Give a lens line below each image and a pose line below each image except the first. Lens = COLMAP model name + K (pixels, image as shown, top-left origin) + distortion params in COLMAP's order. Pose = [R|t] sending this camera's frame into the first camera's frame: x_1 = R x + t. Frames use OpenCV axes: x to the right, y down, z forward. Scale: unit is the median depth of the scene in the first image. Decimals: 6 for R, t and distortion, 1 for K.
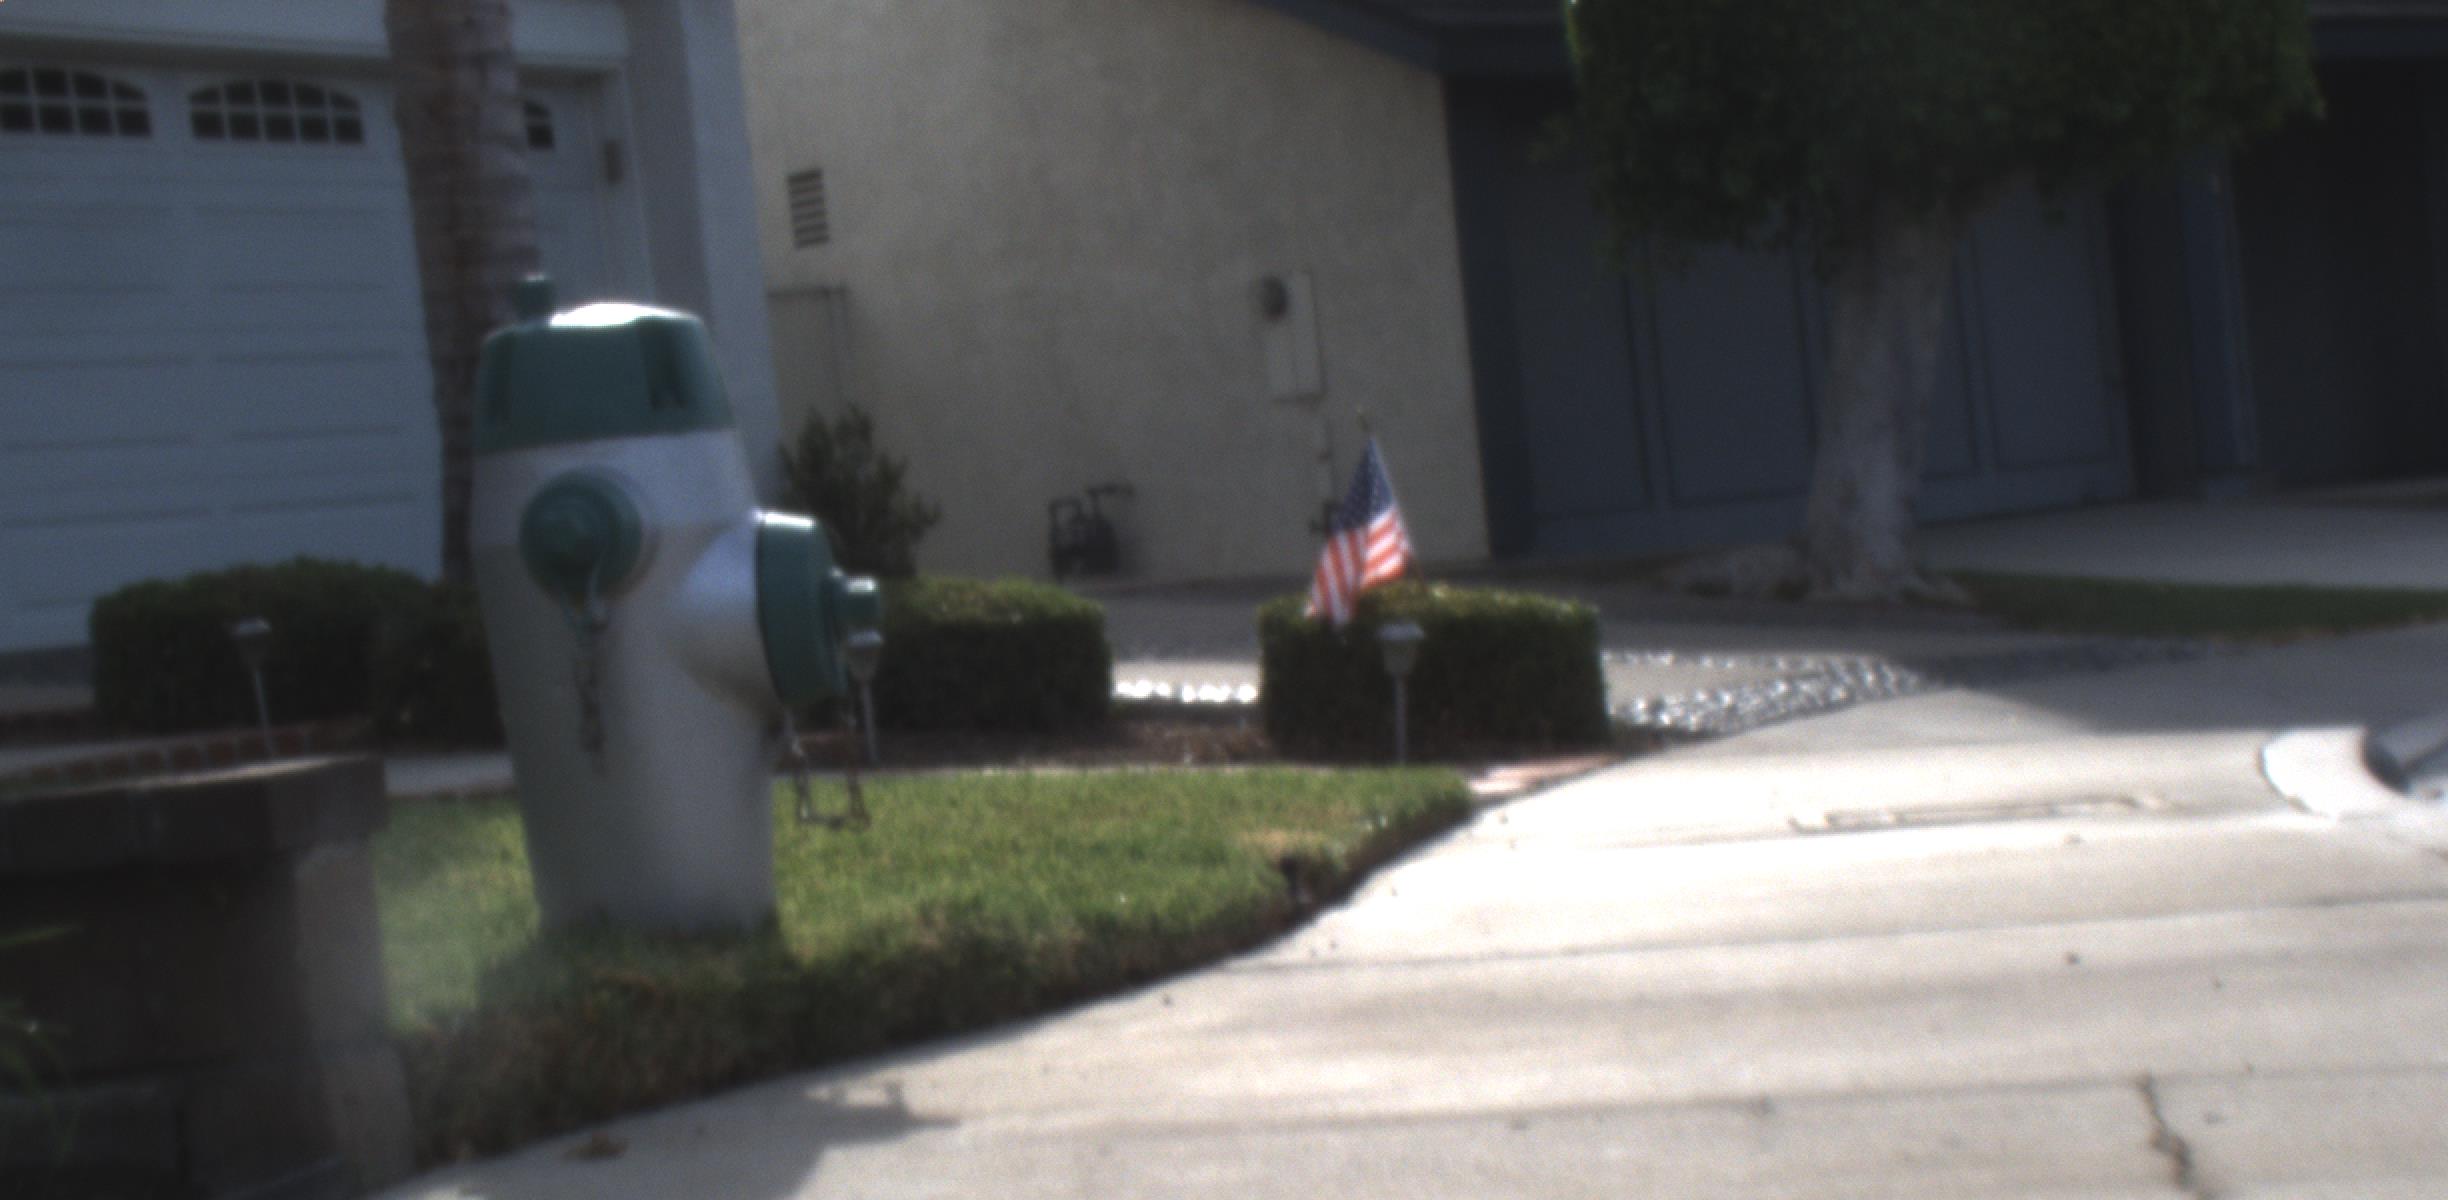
lens RADIAL K [[4951.8, 0, 1221.0], [0, 4951.8, 896.8], [0, 0, 1]] dist [-0.132938, 0.446864]
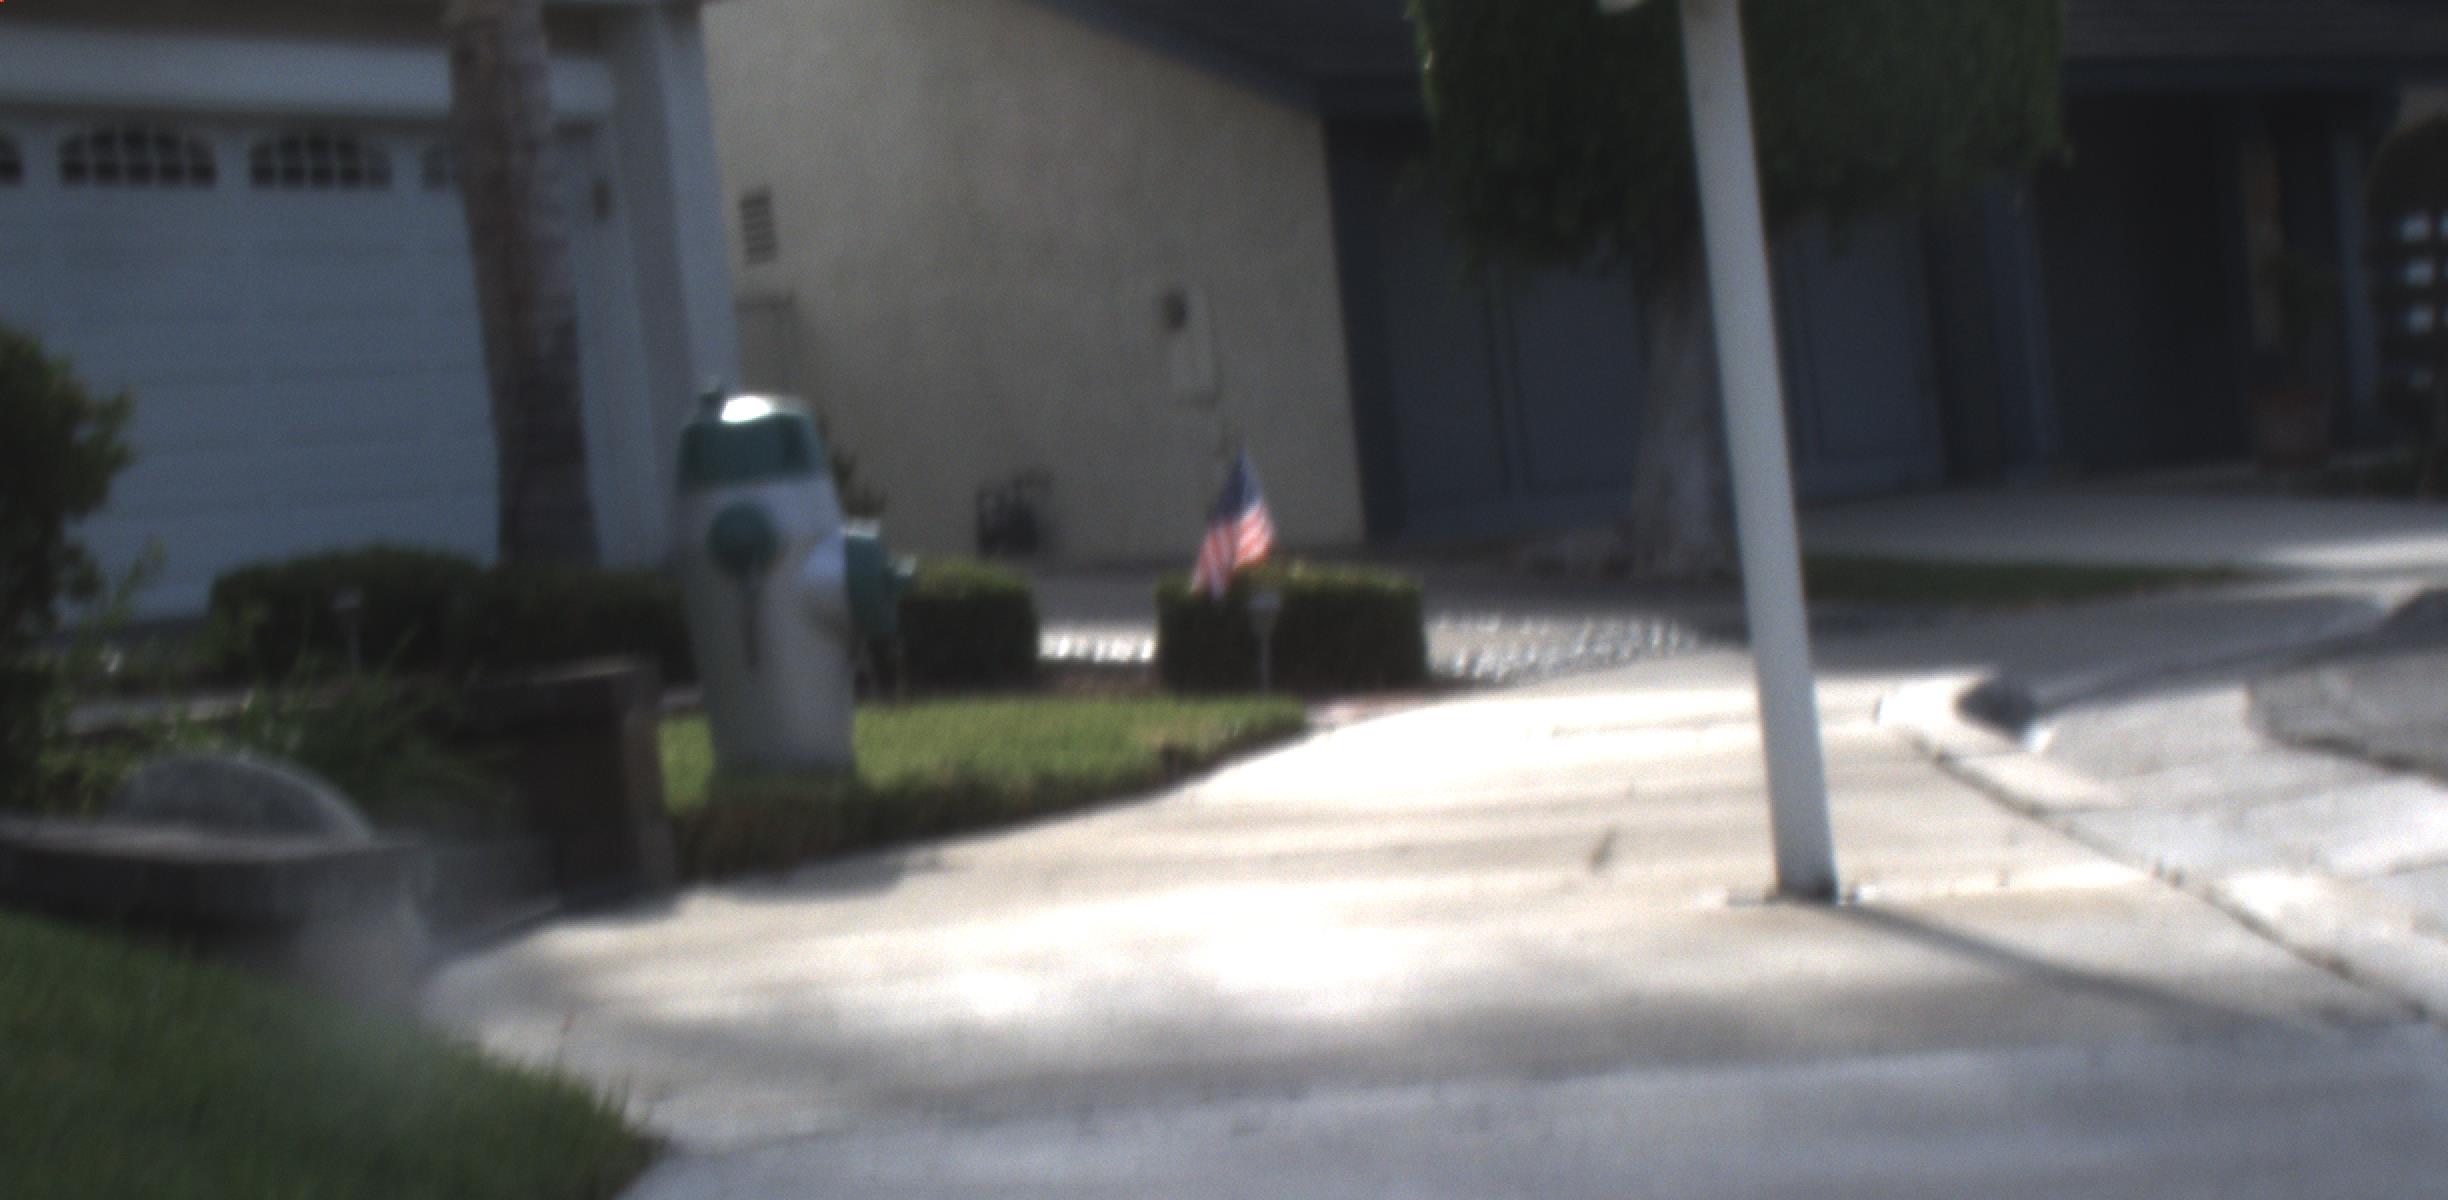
lens RADIAL K [[4951.8, 0, 1221.0], [0, 4951.8, 896.8], [0, 0, 1]] dist [-0.132938, 0.446864]
pose [[0.999842, -0.003184, 0.017504, 0.001786], [0.003103, 0.999984, 0.004660, 0.015018], [-0.017519, -0.004605, 0.999836, -0.249379]]
